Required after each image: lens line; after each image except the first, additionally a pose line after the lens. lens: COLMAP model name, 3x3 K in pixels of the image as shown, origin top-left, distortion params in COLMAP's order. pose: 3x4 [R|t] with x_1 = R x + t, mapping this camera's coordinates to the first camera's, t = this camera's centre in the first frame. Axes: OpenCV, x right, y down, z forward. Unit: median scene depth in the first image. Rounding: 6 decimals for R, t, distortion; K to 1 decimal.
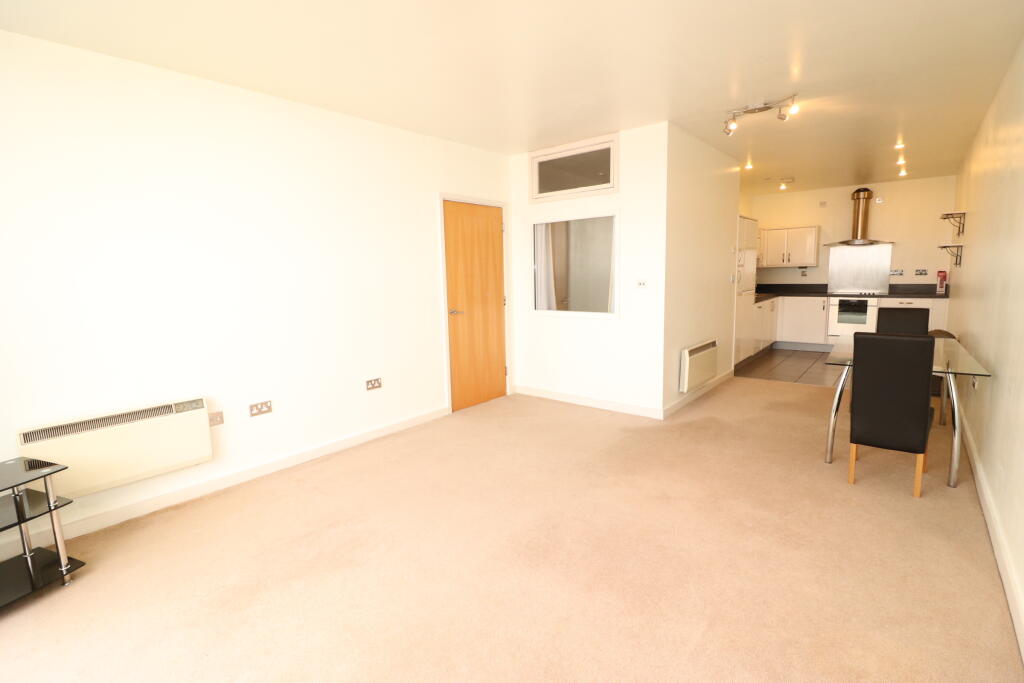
lens RADIAL K [[475.5, 0, 512.0], [0, 475.5, 341.5], [0, 0, 1]] dist [-0.026846, -0.000199]
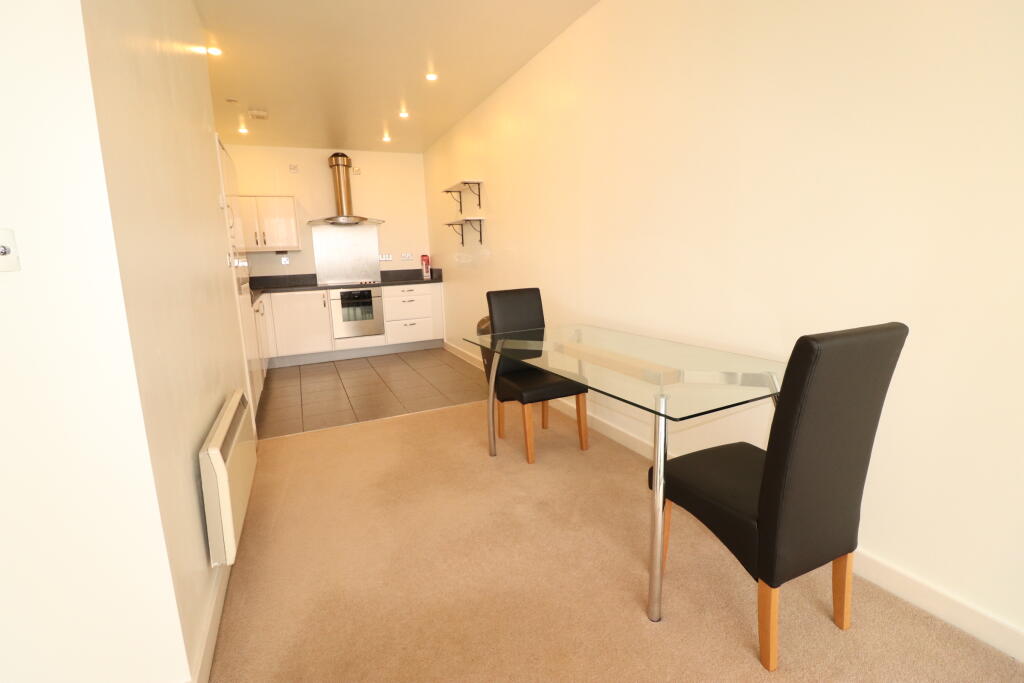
lens RADIAL K [[475.5, 0, 512.0], [0, 475.5, 341.5], [0, 0, 1]] dist [-0.026846, -0.000199]
pose [[0.427378, -0.147731, 0.891921, 0.103954], [0.153270, 0.984118, 0.089560, -0.035099], [-0.890986, 0.098428, 0.443233, 0.405971]]
